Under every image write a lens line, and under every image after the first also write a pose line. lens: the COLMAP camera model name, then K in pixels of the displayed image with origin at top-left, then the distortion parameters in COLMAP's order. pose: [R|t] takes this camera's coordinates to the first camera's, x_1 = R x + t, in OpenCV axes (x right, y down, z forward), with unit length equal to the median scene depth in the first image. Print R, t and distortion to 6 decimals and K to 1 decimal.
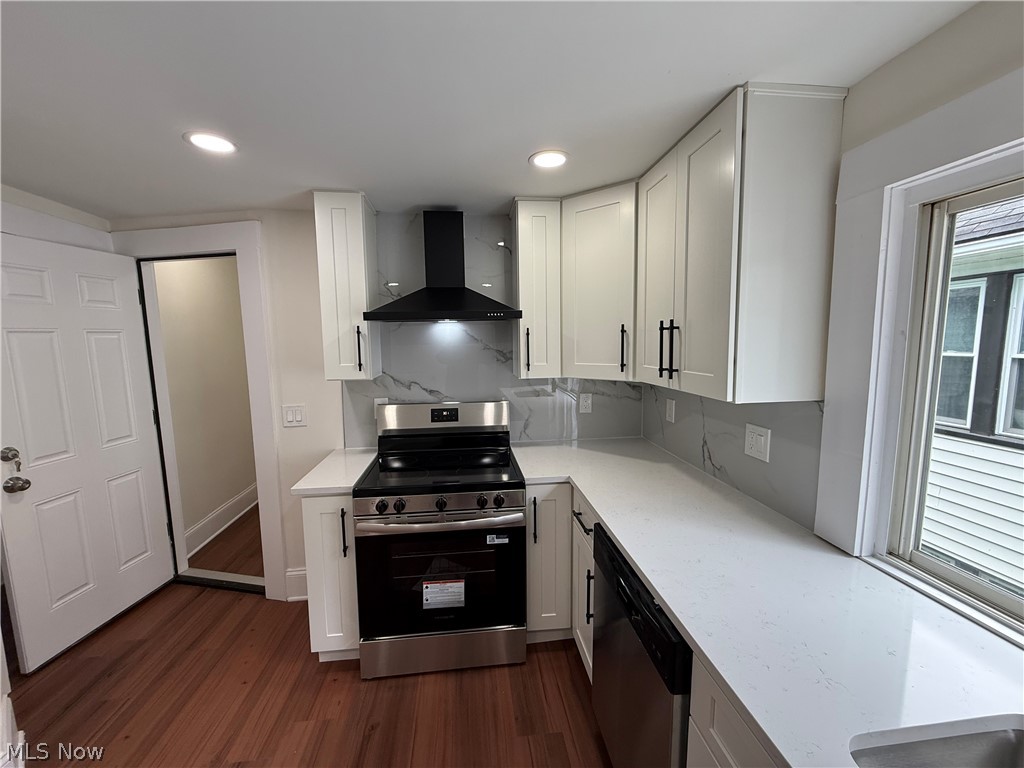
lens RADIAL K [[408.7, 0, 508.5], [0, 408.7, 384.2], [0, 0, 1]] dist [0.000823, -0.000041]
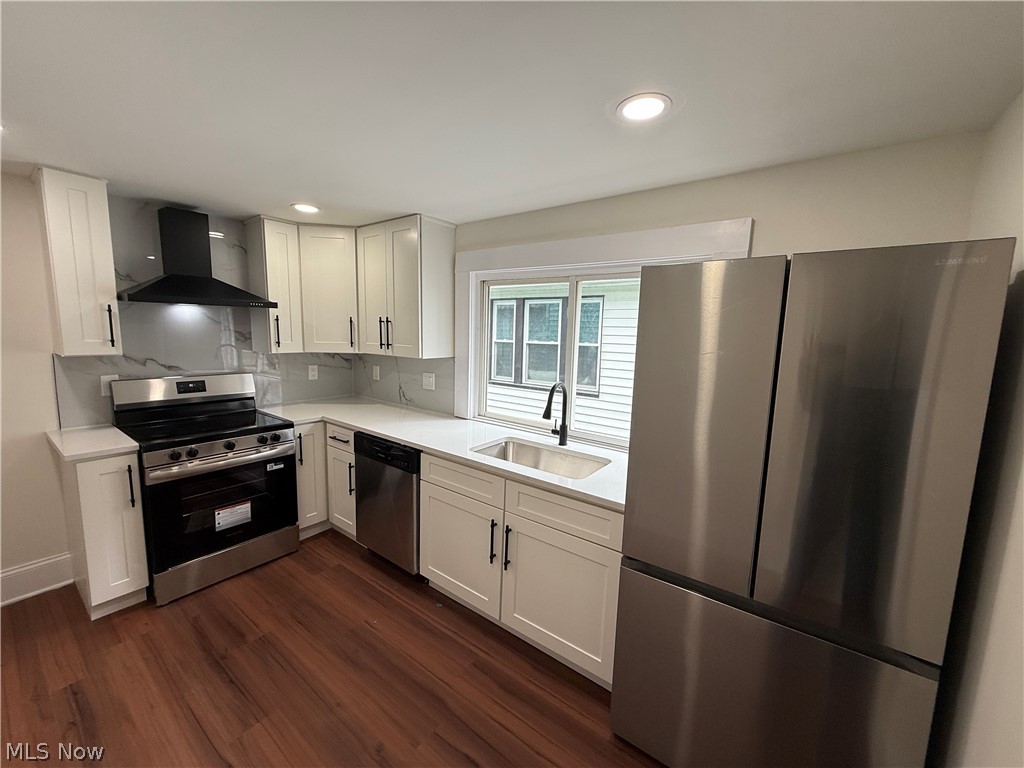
lens RADIAL K [[408.7, 0, 508.2], [0, 408.7, 384.7], [0, 0, 1]] dist [0.000823, -0.000041]
pose [[0.689731, -0.065760, 0.721073, -0.462831], [0.043758, 0.997833, 0.049144, 0.065020], [-0.722742, -0.002343, 0.691114, -0.540919]]
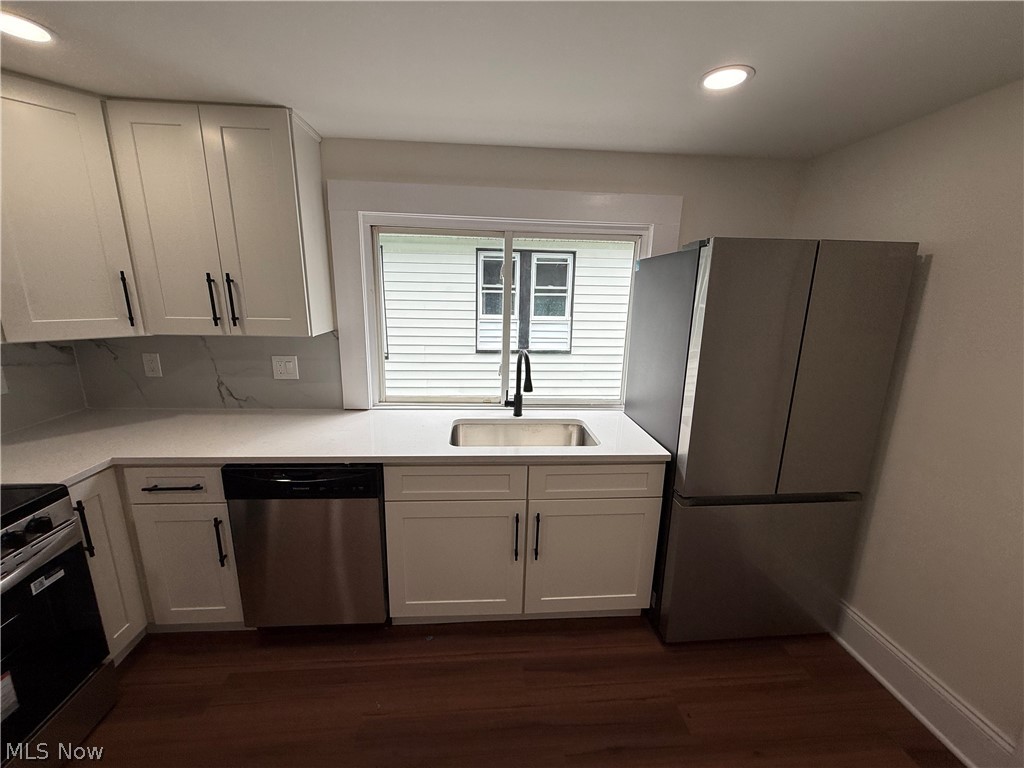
lens RADIAL K [[408.7, 0, 510.0], [0, 408.7, 384.8], [0, 0, 1]] dist [0.000823, -0.000041]
pose [[0.037440, -0.218187, 0.975189, -0.597941], [0.087794, 0.972817, 0.214286, -0.025244], [-0.995435, 0.077593, 0.055578, 0.145622]]
